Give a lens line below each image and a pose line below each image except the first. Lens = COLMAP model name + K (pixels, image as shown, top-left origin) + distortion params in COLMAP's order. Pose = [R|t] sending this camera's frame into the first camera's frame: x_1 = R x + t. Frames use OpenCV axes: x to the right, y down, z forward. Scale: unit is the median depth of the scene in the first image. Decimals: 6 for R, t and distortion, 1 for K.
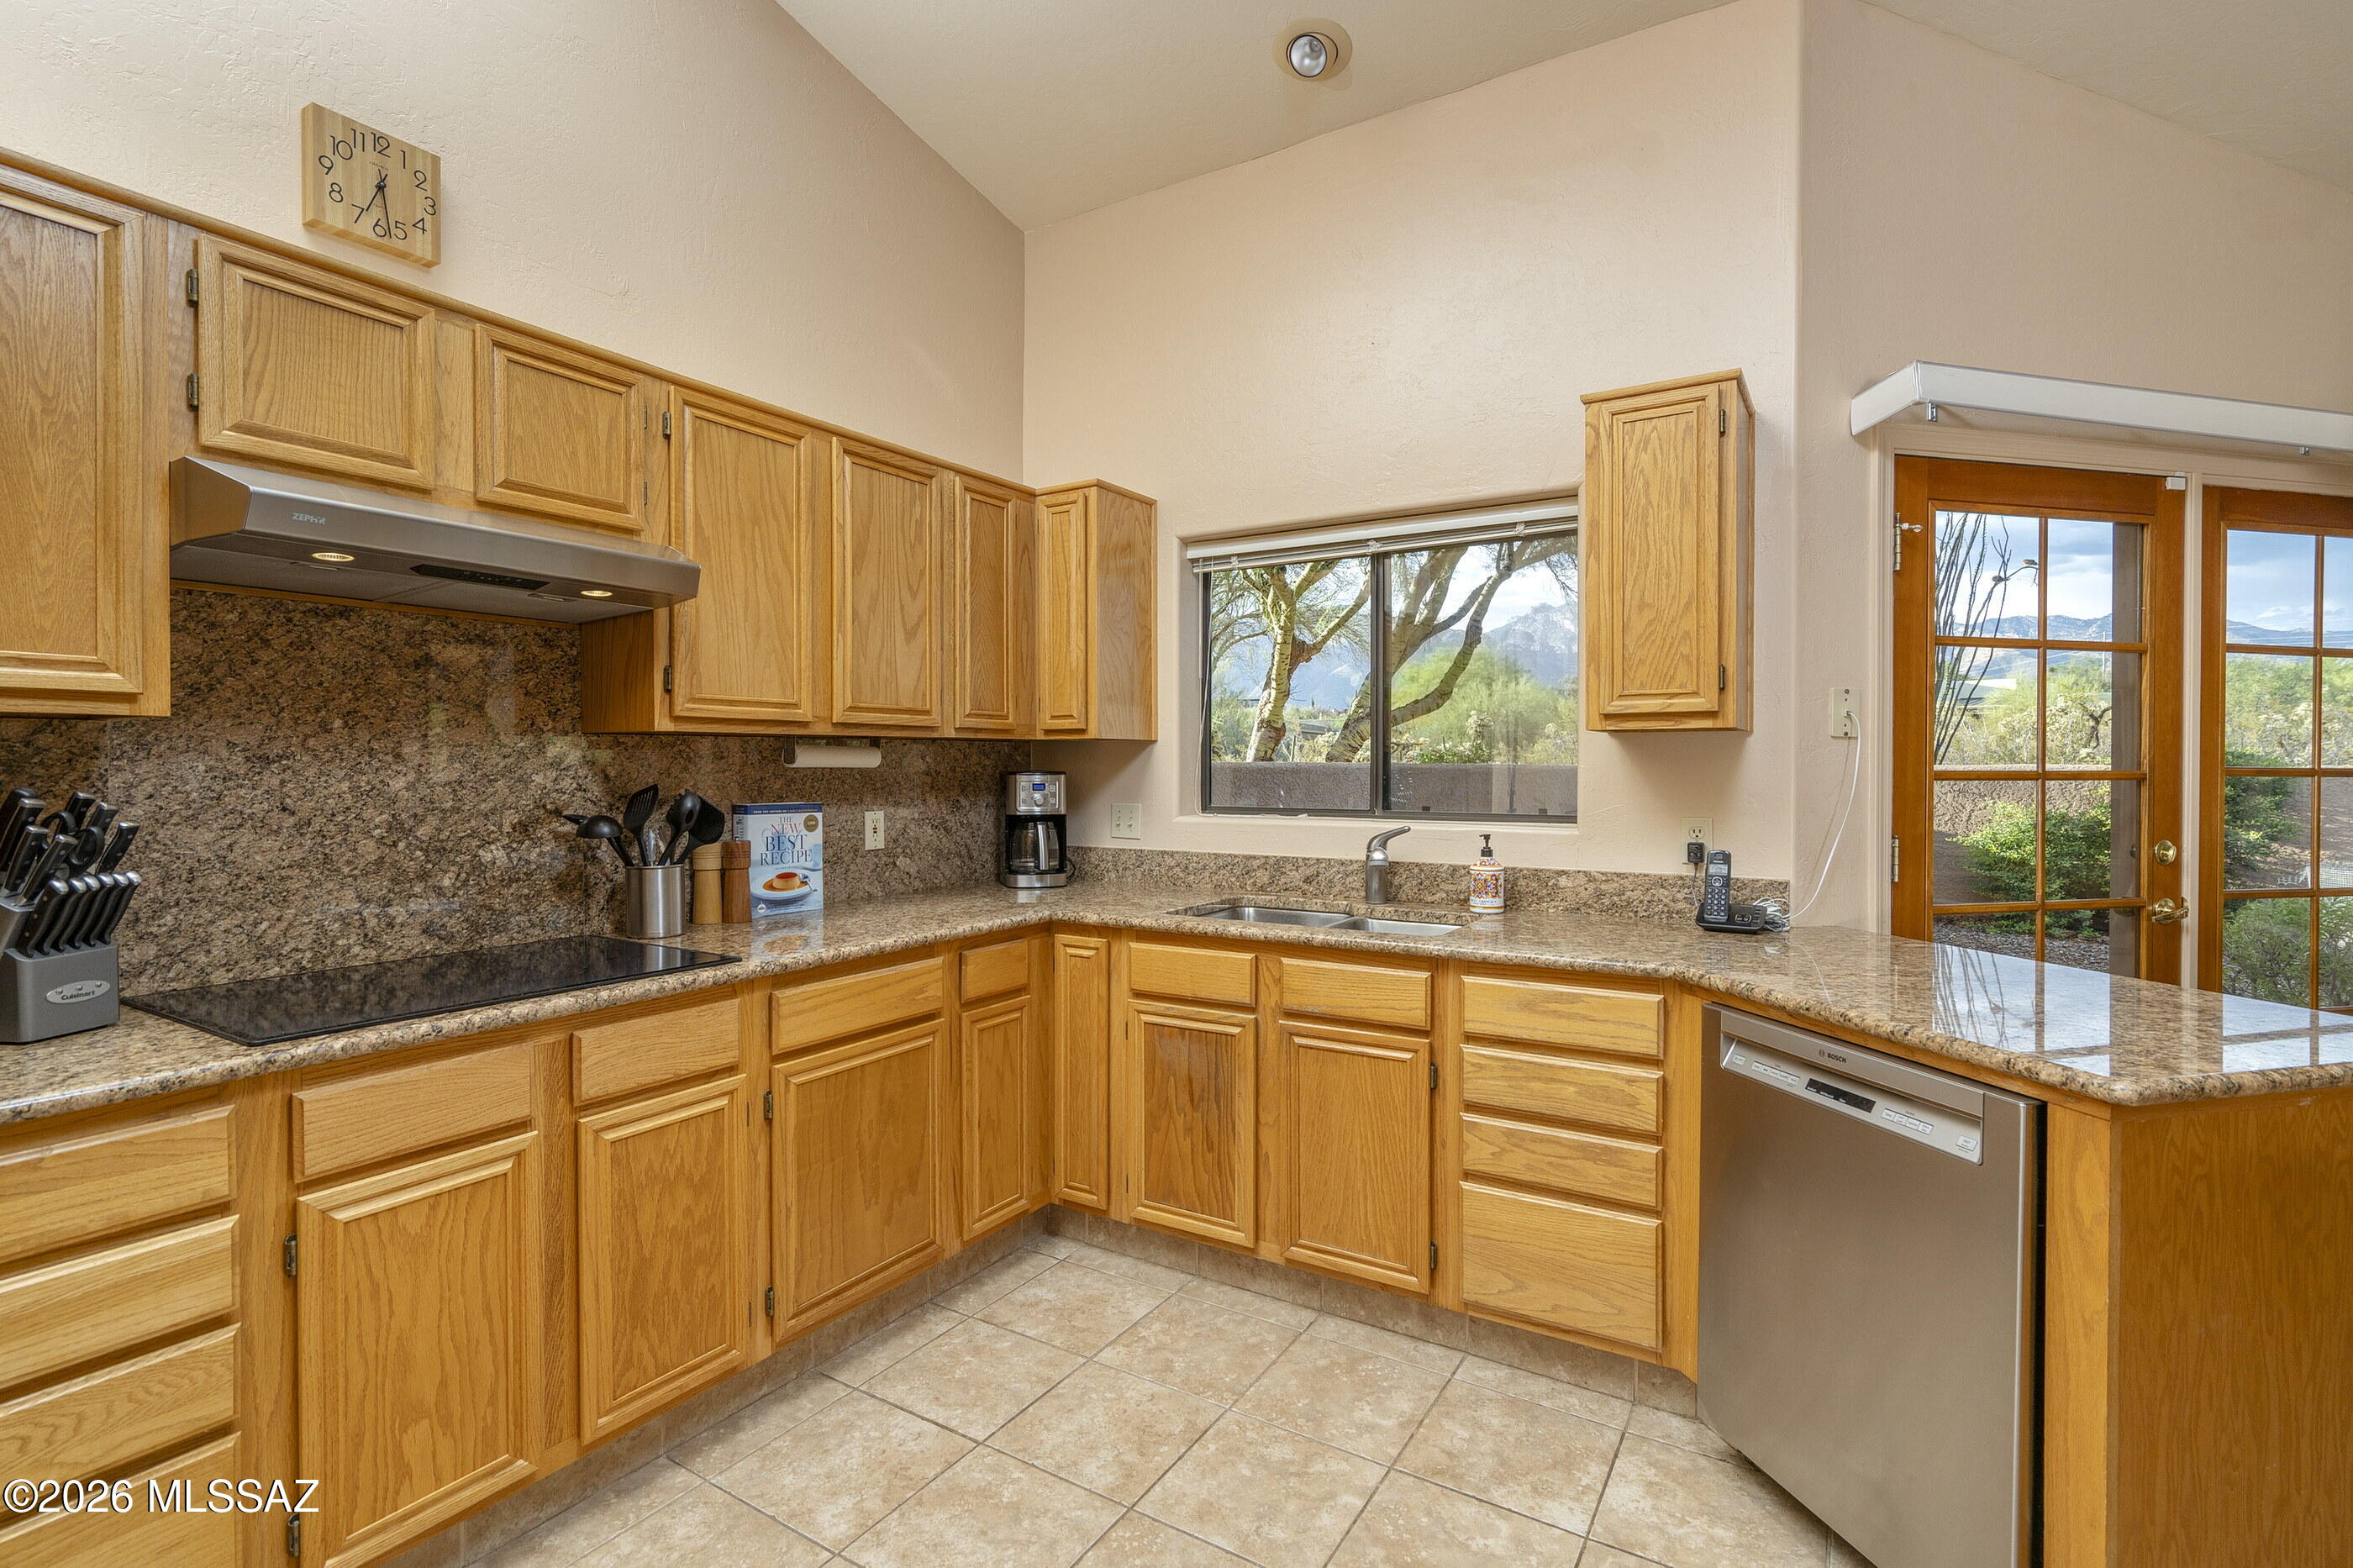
lens RADIAL K [[1087.6, 0, 1172.6], [0, 1087.6, 774.7], [0, 0, 1]] dist [0.000705, 0.001163]
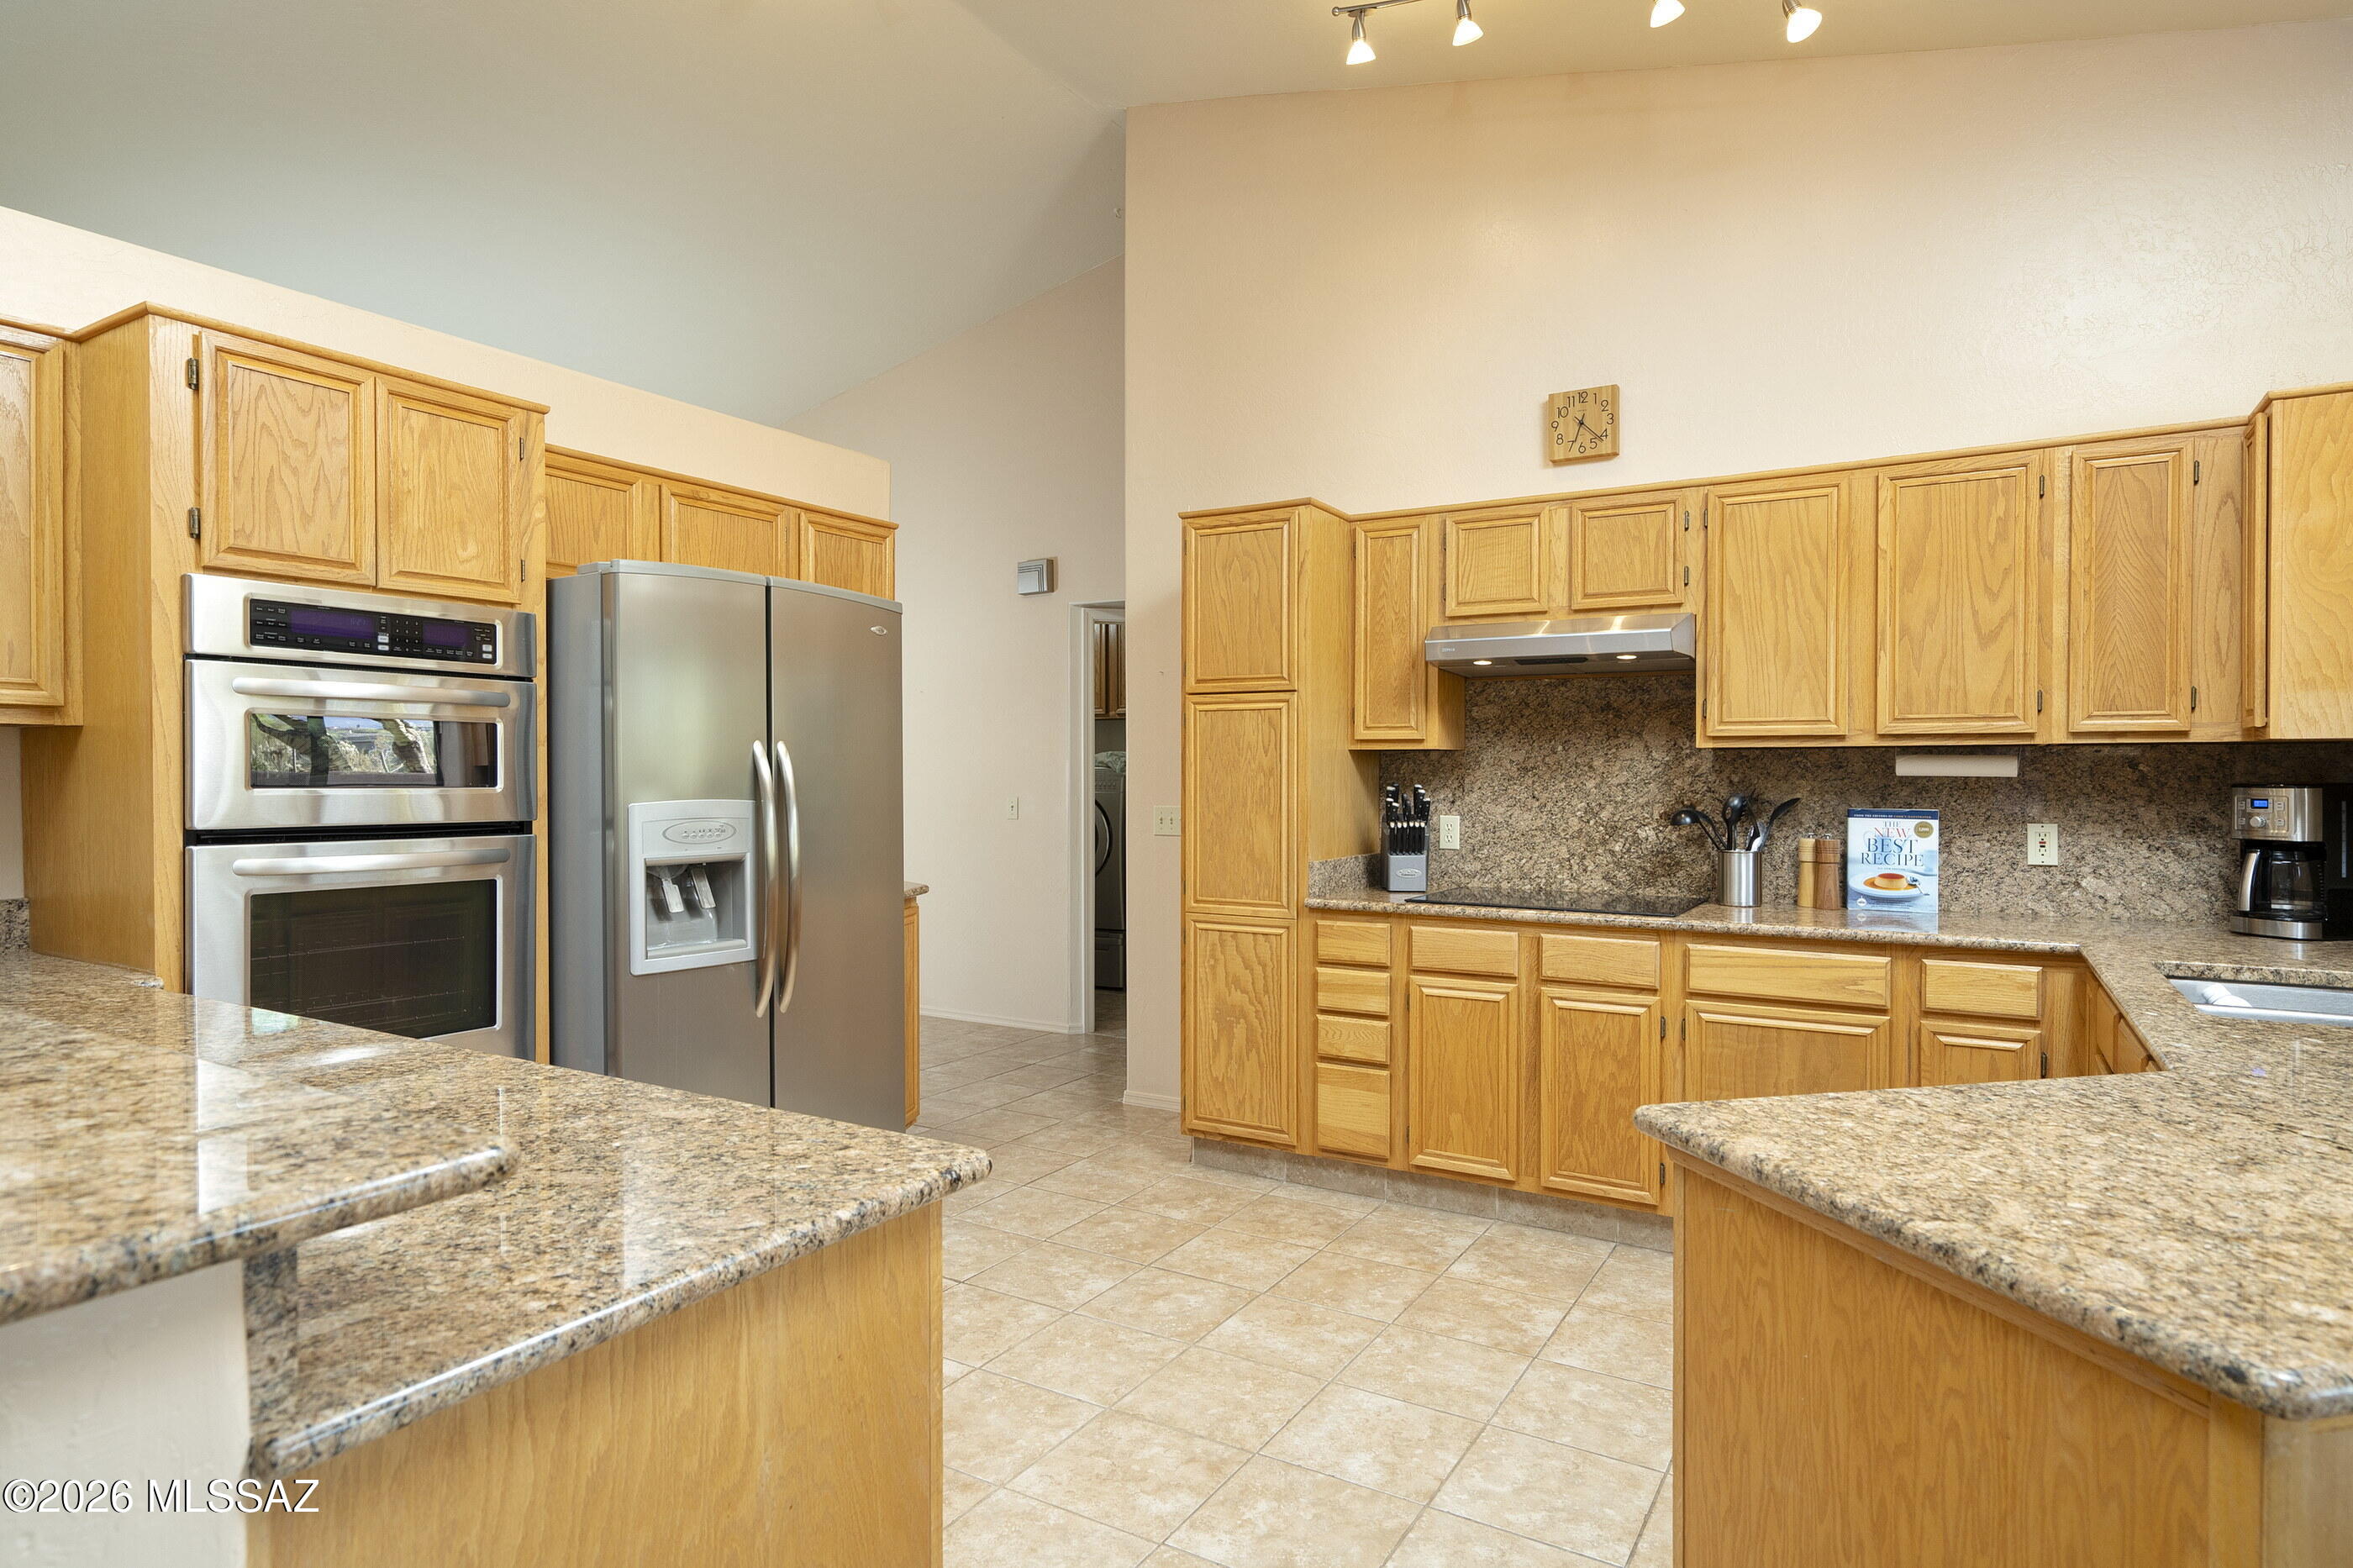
lens RADIAL K [[1297.9, 0, 1169.4], [0, 1297.9, 787.9], [0, 0, 1]] dist [0.014097, 0.000124]
pose [[0.008987, 0.011243, -0.999896, 1.147933], [-0.013734, 0.999844, 0.011119, 0.000701], [0.999865, 0.013633, 0.009140, 0.334011]]
